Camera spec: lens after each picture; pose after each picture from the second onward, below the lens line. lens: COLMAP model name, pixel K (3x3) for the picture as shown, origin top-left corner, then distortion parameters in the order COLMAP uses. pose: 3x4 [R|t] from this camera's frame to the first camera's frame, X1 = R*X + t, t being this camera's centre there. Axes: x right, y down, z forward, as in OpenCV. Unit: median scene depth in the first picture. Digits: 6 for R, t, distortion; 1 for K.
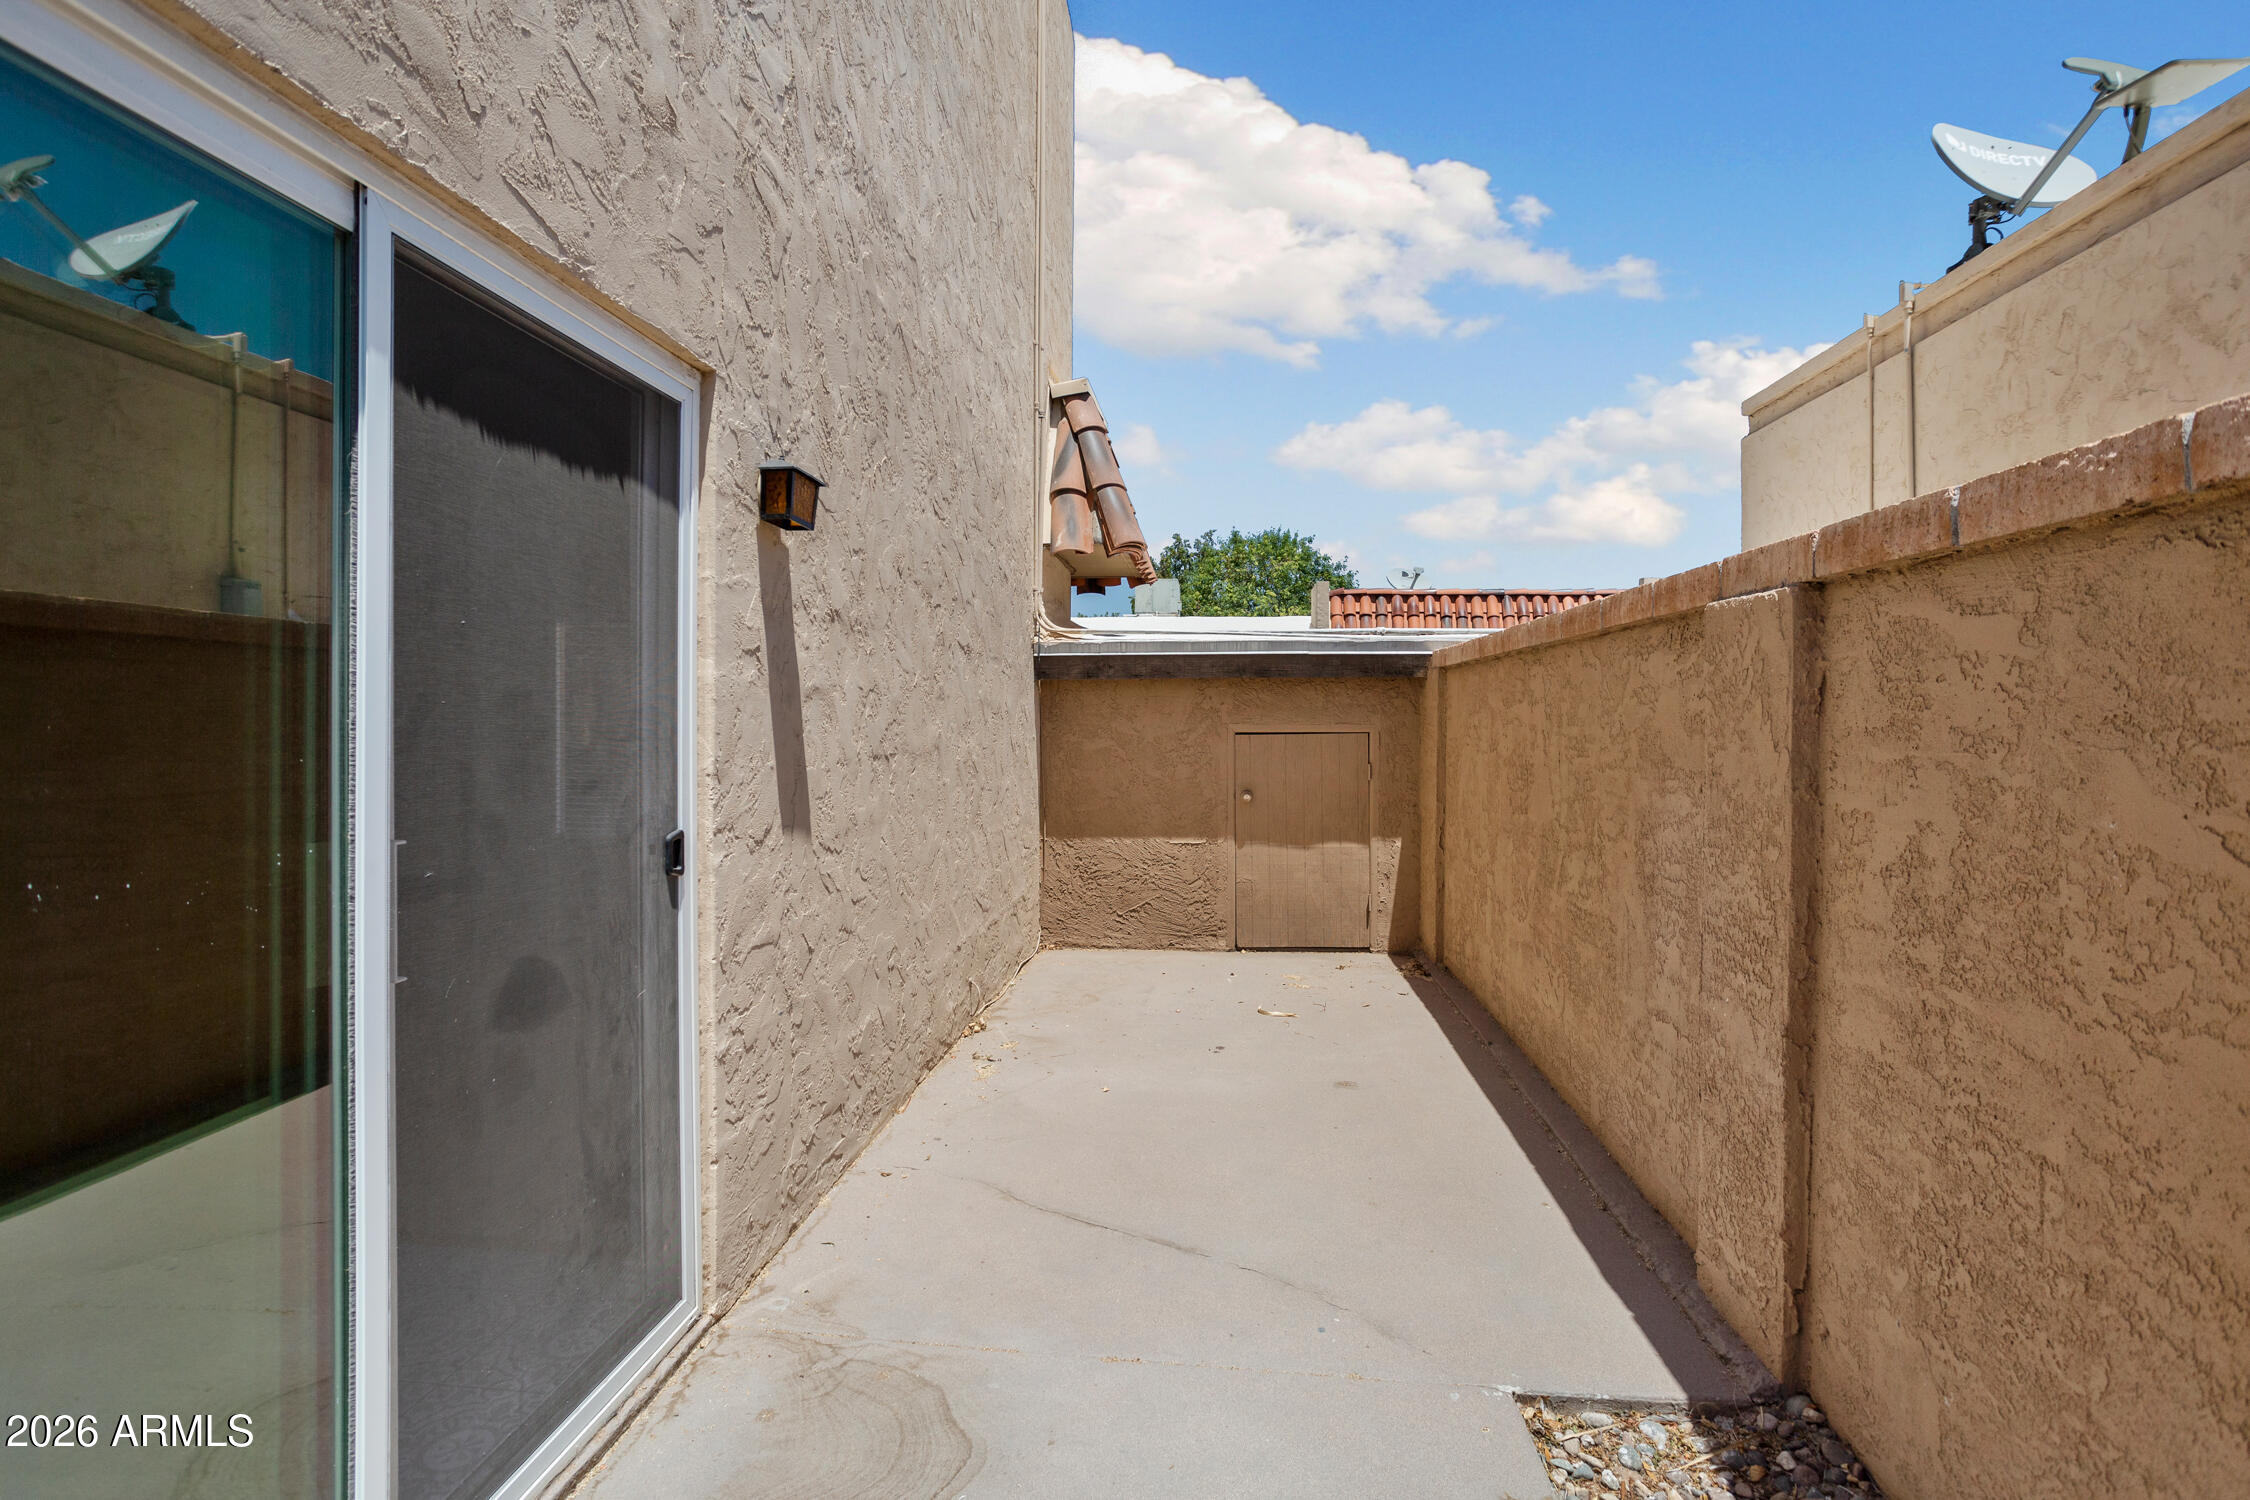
lens RADIAL K [[1091.3, 0, 1120.3], [0, 1091.3, 718.7], [0, 0, 1]] dist [-0.055900, 0.034072]
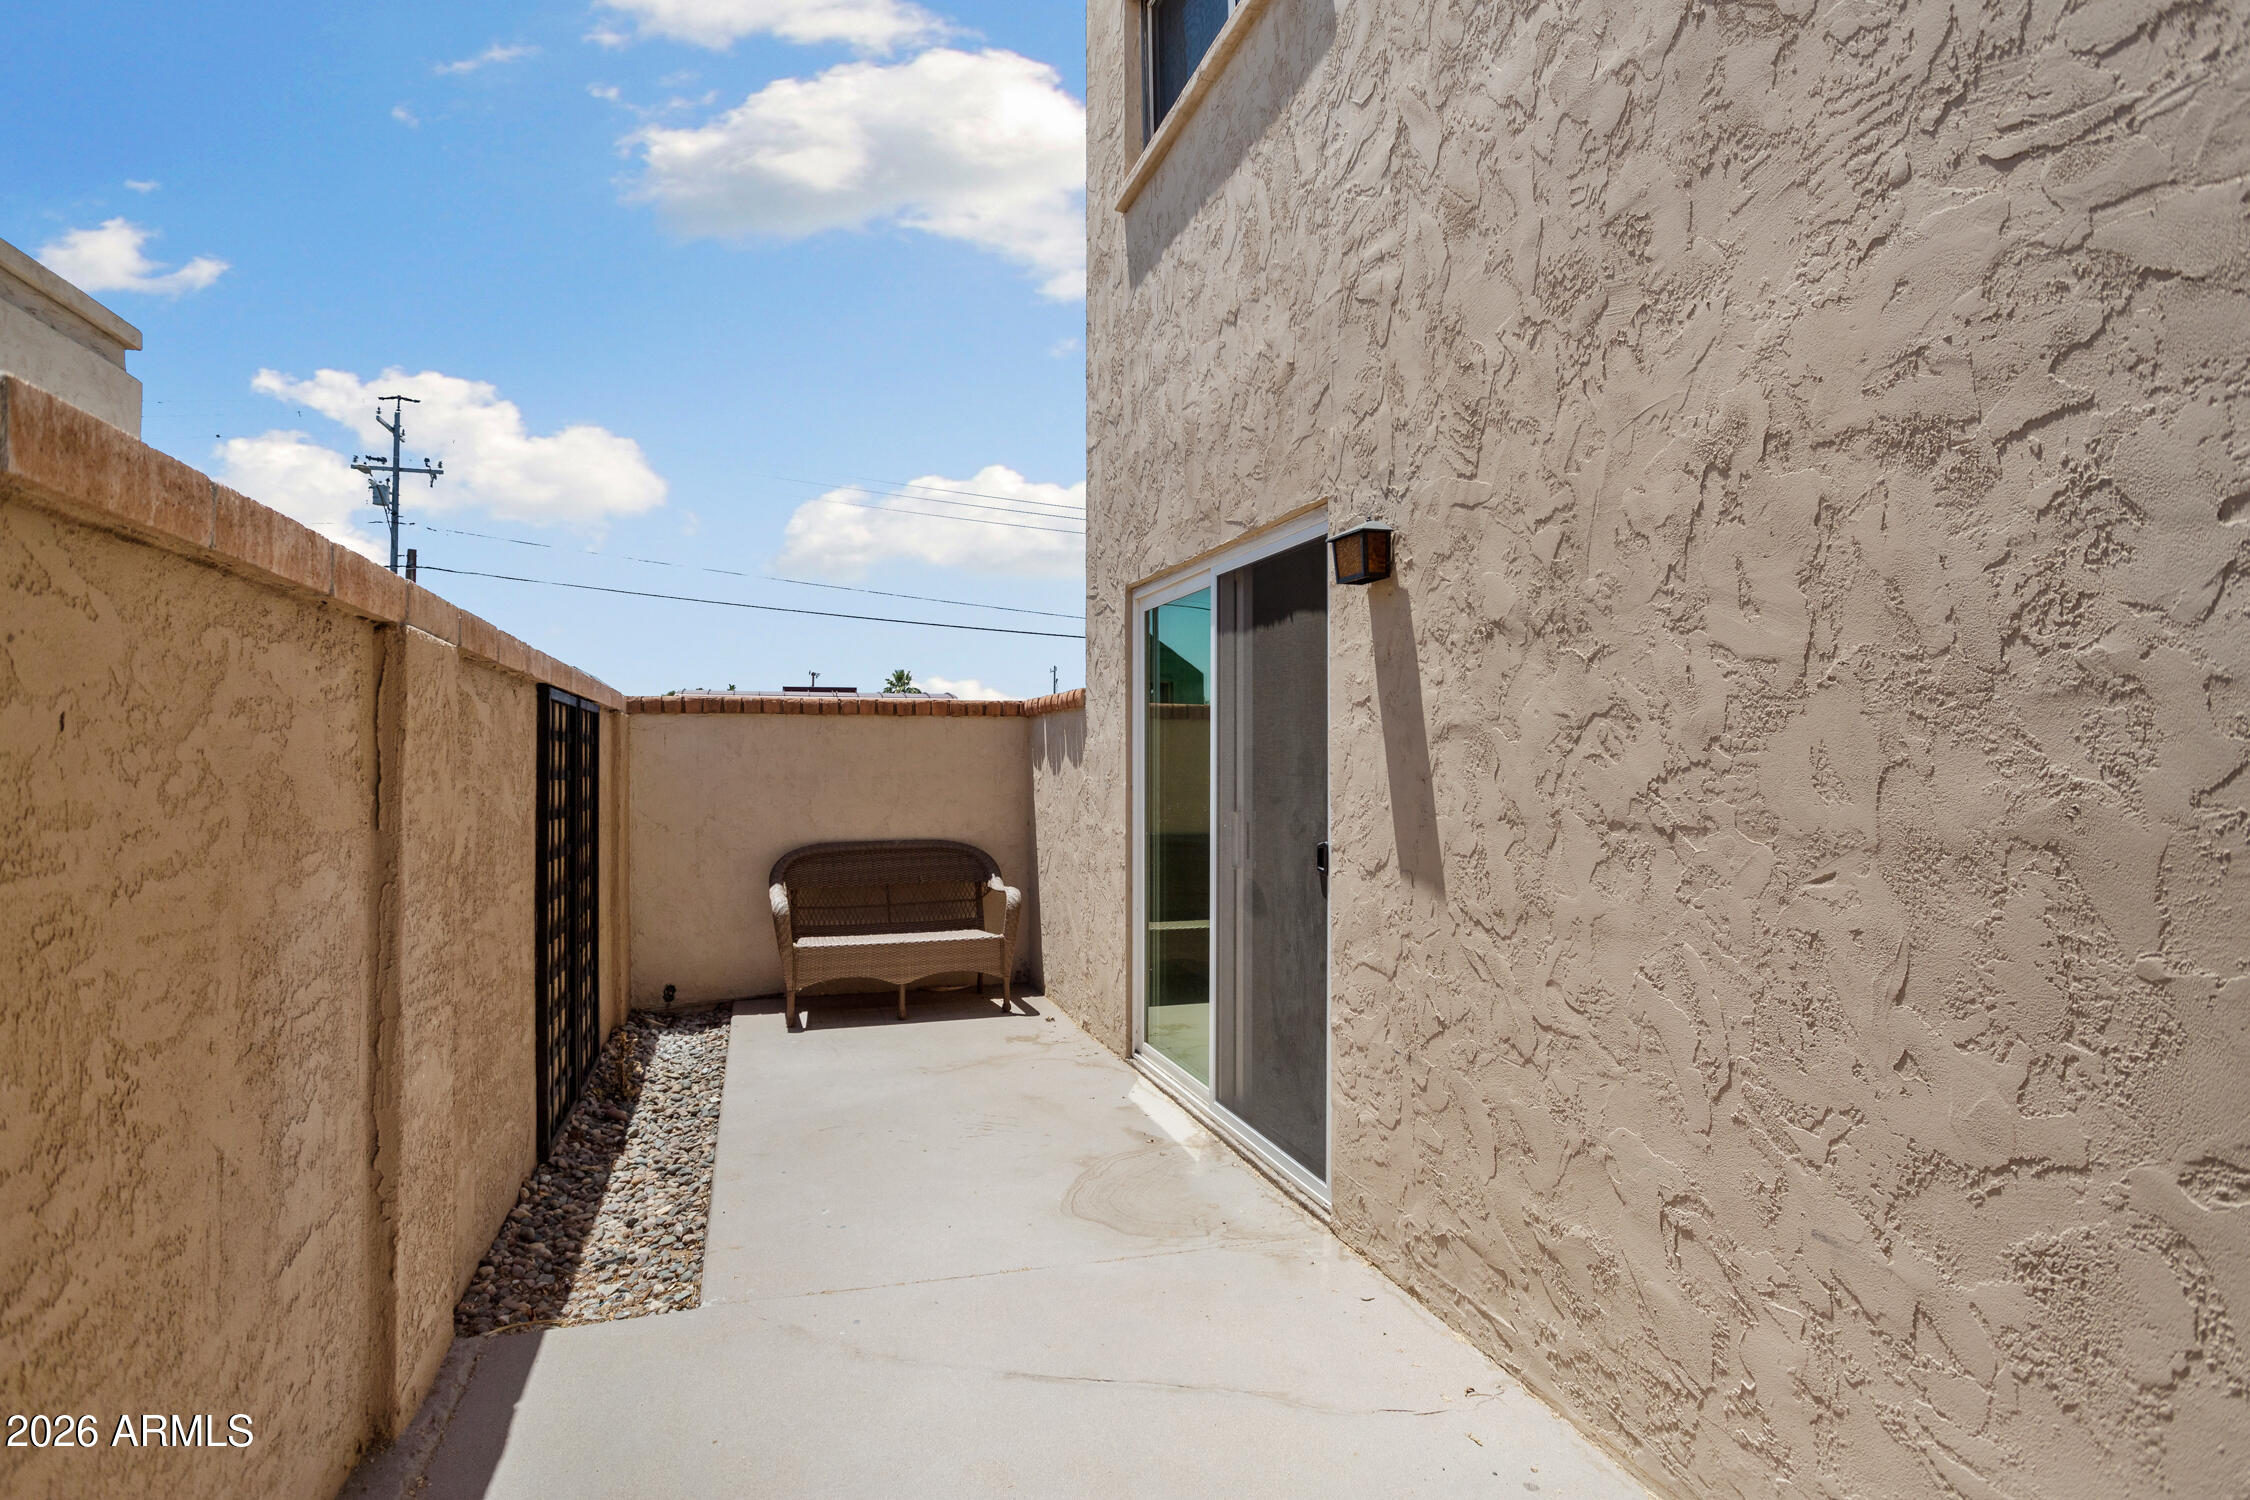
lens RADIAL K [[1091.3, 0, 1120.3], [0, 1091.3, 718.7], [0, 0, 1]] dist [-0.055900, 0.034072]
pose [[-0.911991, -0.017534, -0.409835, 0.340725], [-0.001096, 0.999187, -0.040309, 0.001552], [0.410208, -0.036313, -0.911269, 1.809439]]
